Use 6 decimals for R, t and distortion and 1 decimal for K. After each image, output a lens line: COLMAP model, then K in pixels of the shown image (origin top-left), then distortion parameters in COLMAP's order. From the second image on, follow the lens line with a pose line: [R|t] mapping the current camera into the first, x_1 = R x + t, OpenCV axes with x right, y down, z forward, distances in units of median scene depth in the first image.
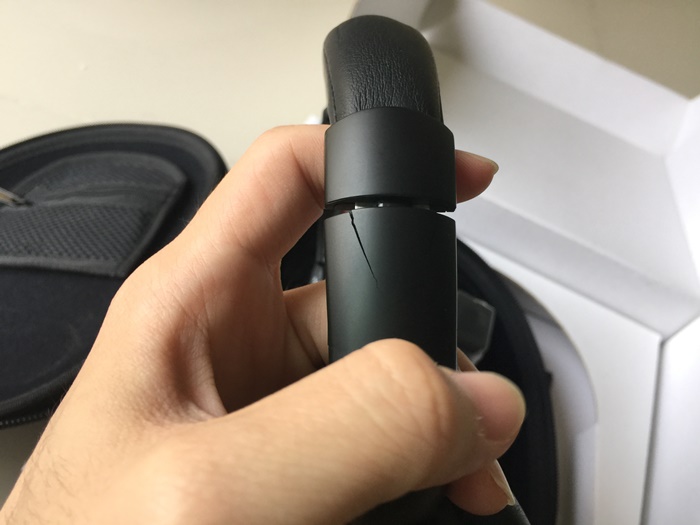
lens RADIAL K [[599.0, 0, 354.6], [0, 599.0, 259.9], [0, 0, 1]] dist [0.033234, -0.112516]
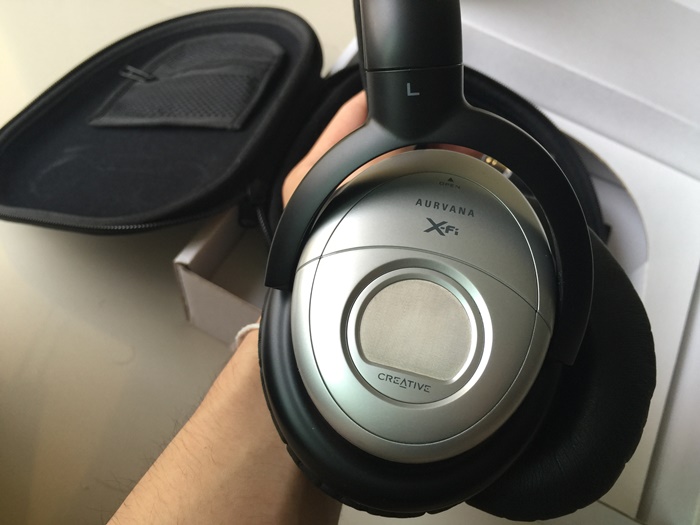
lens RADIAL K [[599.0, 0, 339.6], [0, 599.0, 259.6], [0, 0, 1]] dist [0.033234, -0.112516]
pose [[0.988097, 0.010755, -0.153457, 0.010566], [0.008587, 0.992142, 0.124826, 0.126252], [0.153594, -0.124658, 0.980239, -0.183224]]
